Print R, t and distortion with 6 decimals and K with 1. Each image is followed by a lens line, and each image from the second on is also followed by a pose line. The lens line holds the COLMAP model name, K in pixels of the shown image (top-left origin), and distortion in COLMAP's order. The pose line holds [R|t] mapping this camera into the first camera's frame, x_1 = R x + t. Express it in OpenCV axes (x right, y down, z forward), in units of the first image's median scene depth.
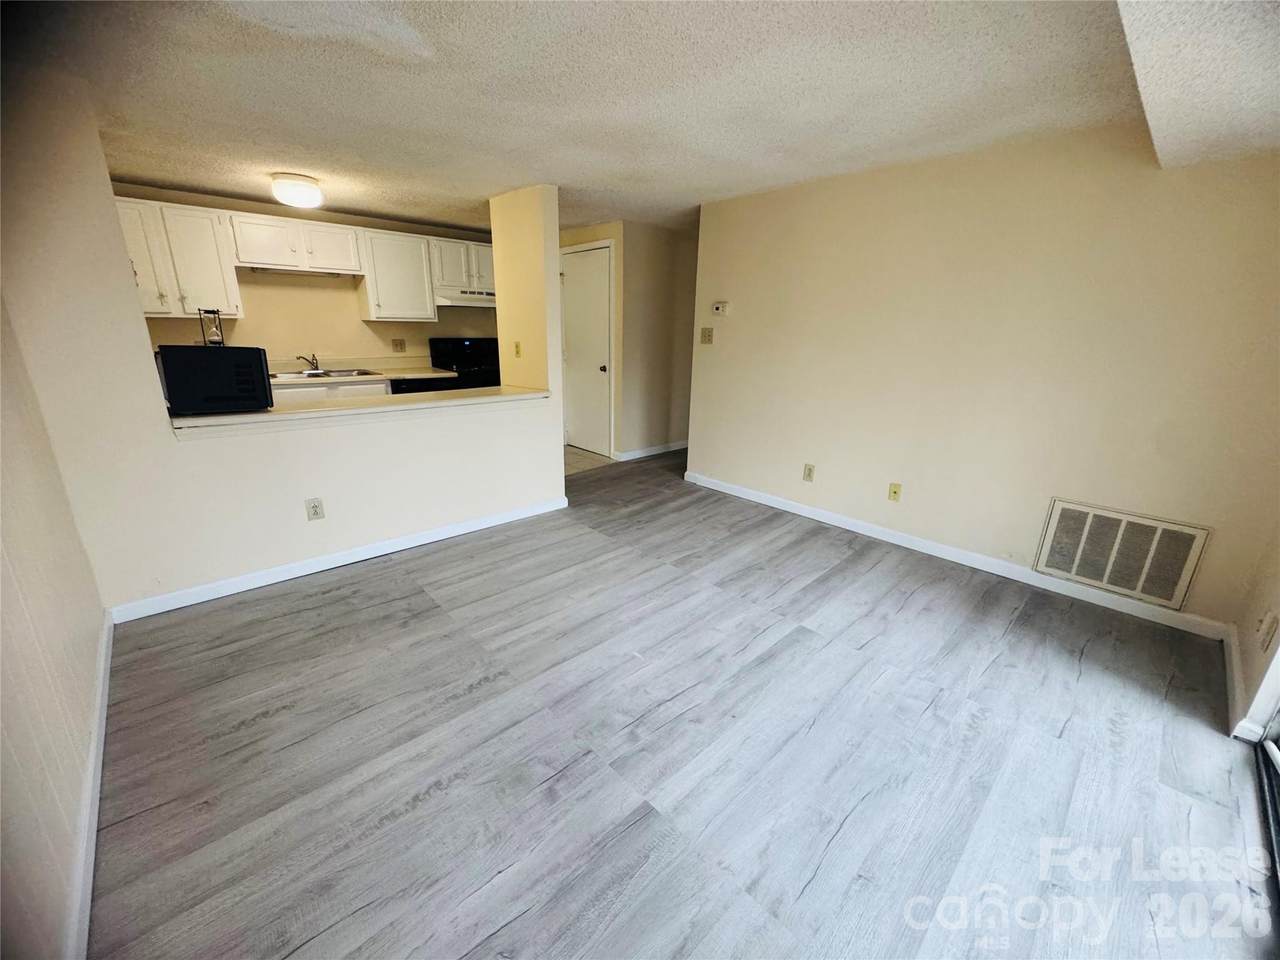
lens RADIAL K [[512.4, 0, 638.6], [0, 512.4, 481.5], [0, 0, 1]] dist [-0.005262, 0.000745]
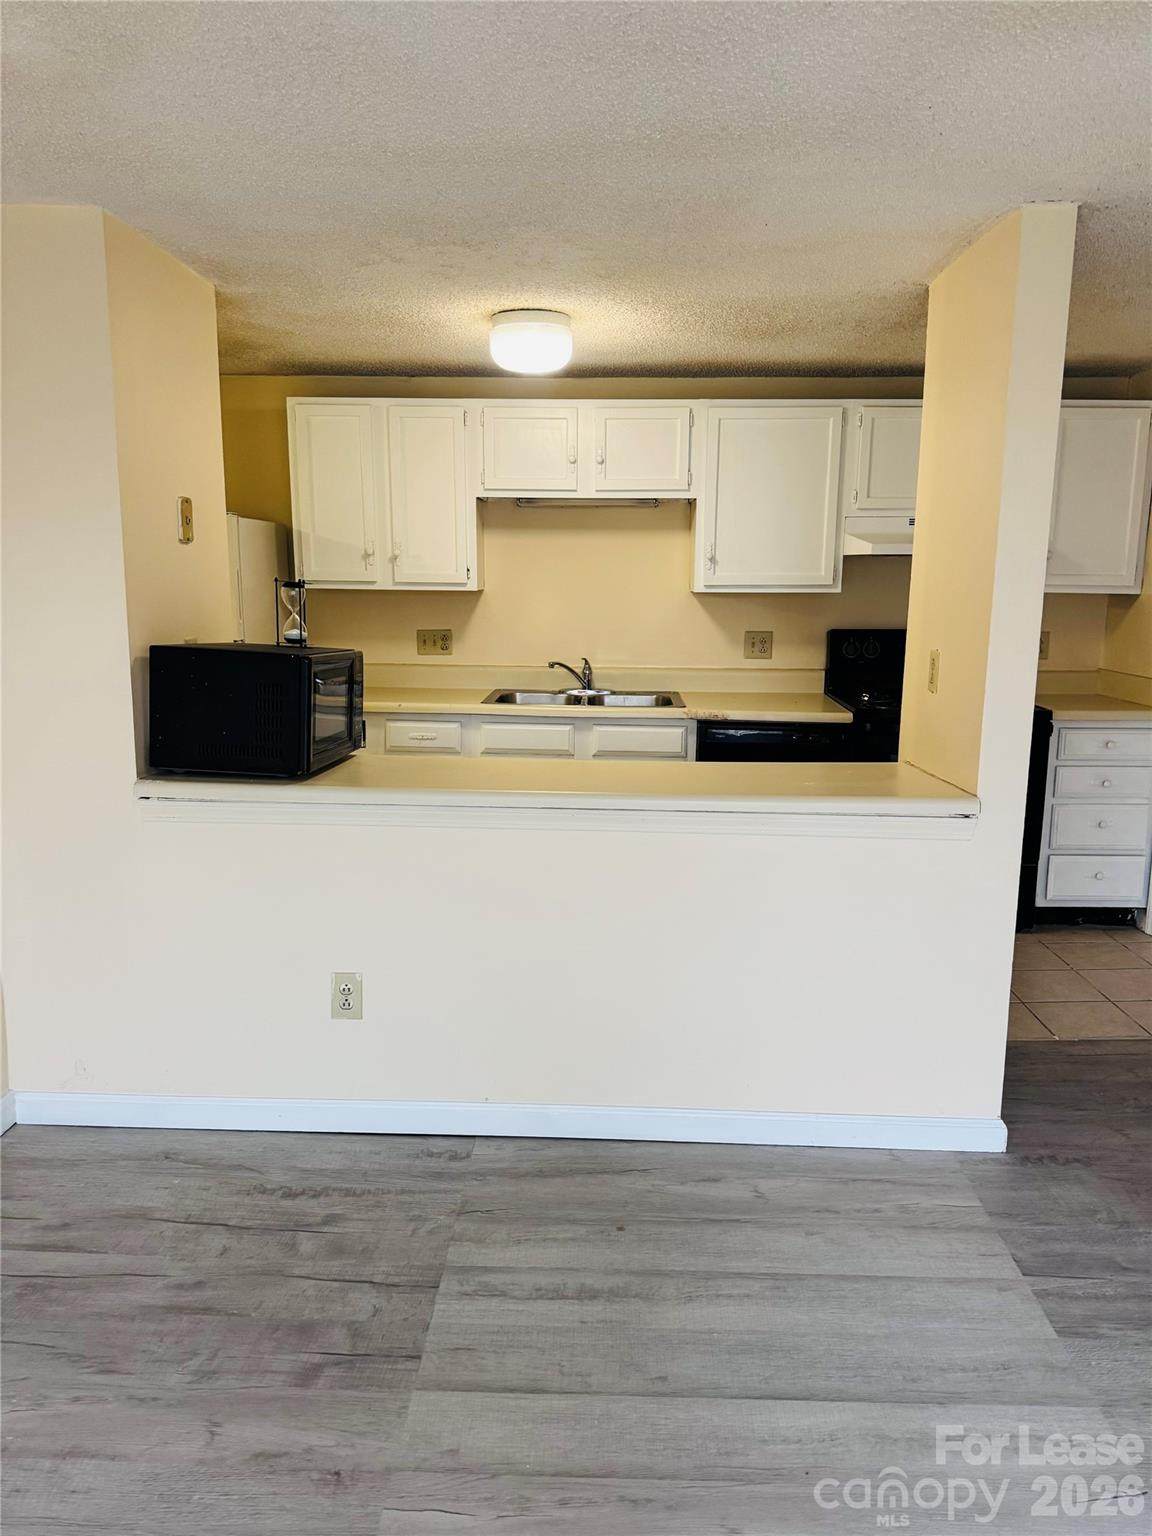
lens RADIAL K [[1083.1, 0, 584.3], [0, 1083.1, 766.5], [0, 0, 1]] dist [0.031652, -0.028912]
pose [[0.709439, 0.108373, -0.696385, 0.163144], [-0.201080, 0.978160, -0.052625, -0.129125], [0.675473, 0.177363, 0.715736, 0.375112]]
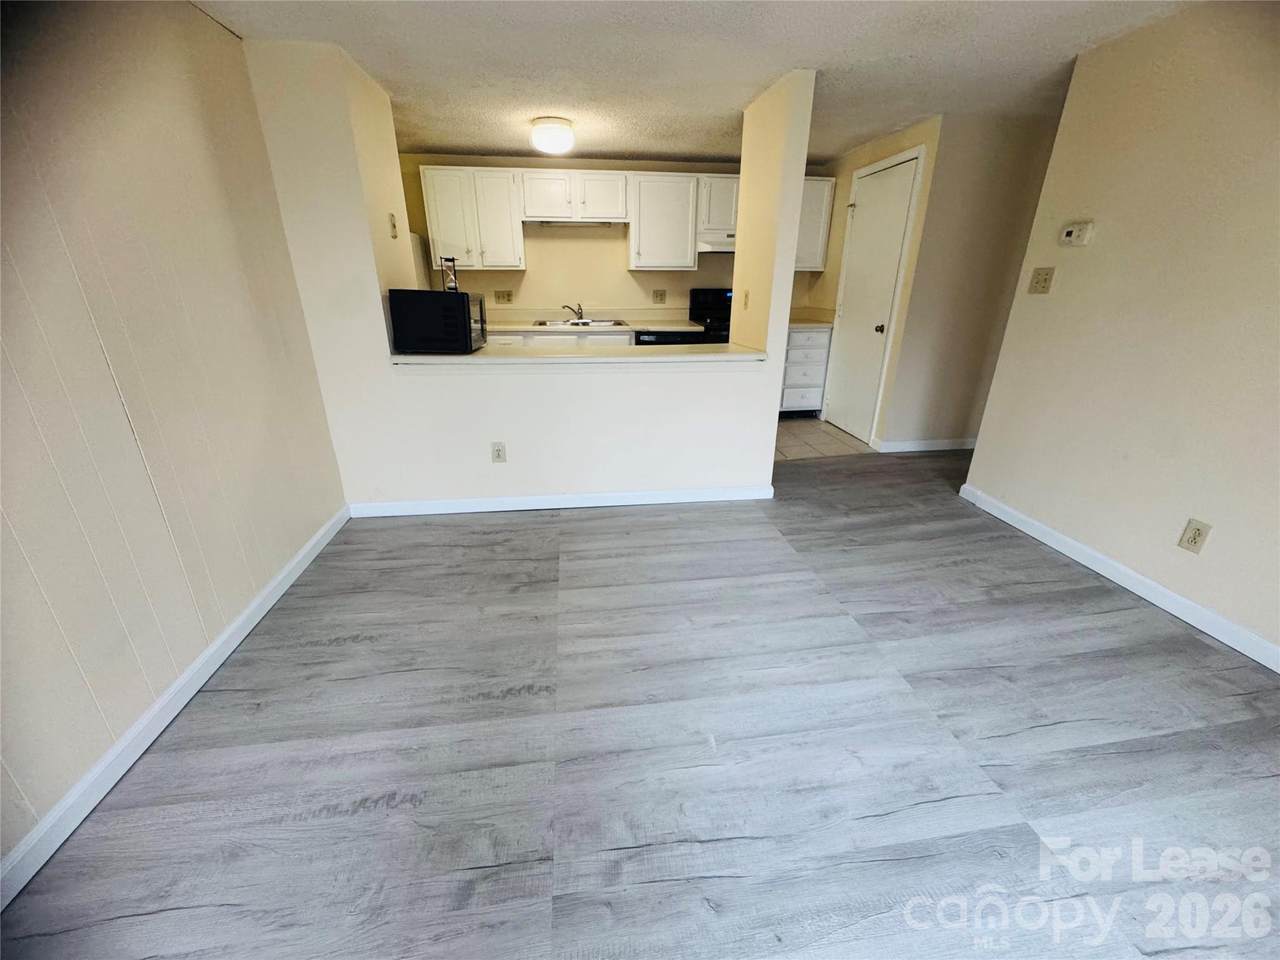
lens RADIAL K [[512.4, 0, 637.4], [0, 512.4, 480.0], [0, 0, 1]] dist [-0.005262, 0.000745]
pose [[0.813100, 0.198597, -0.547199, 0.164479], [-0.158162, 0.980013, 0.120663, -0.056288], [0.560226, -0.011565, 0.828259, 0.269884]]
